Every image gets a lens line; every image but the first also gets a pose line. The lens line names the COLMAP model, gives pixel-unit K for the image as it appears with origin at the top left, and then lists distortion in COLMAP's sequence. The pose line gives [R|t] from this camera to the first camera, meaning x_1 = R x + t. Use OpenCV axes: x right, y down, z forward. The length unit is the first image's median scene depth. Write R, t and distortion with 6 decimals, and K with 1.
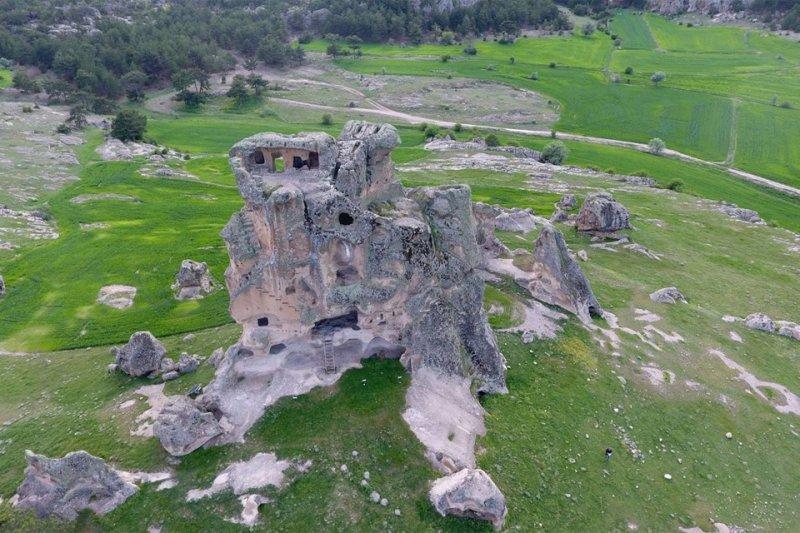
lens RADIAL K [[549.7, 0, 399.3], [0, 549.7, 267.2], [0, 0, 1]] dist [0.001917, 0.001398]
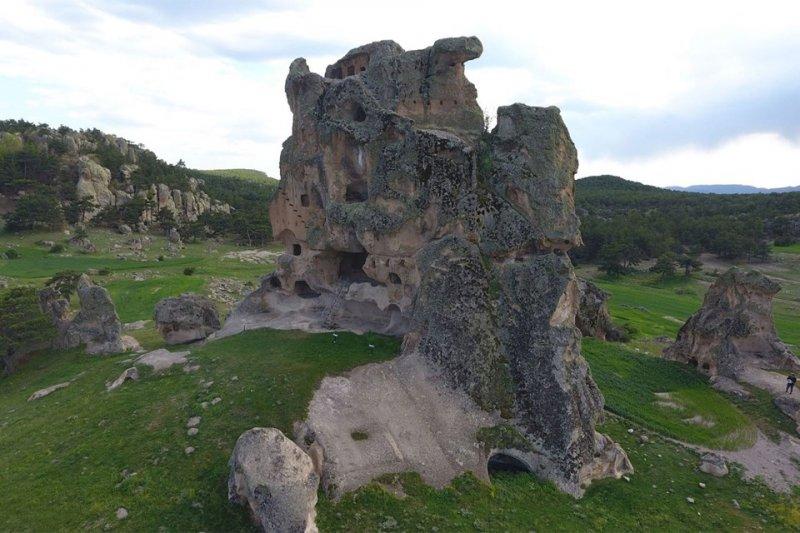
lens RADIAL K [[549.7, 0, 400.6], [0, 549.7, 265.6], [0, 0, 1]] dist [0.001917, 0.001398]
pose [[0.654611, 0.110635, -0.747827, 0.545280], [-0.394105, 0.894114, -0.212702, 0.250608], [0.645109, 0.433959, 0.628898, 0.567493]]
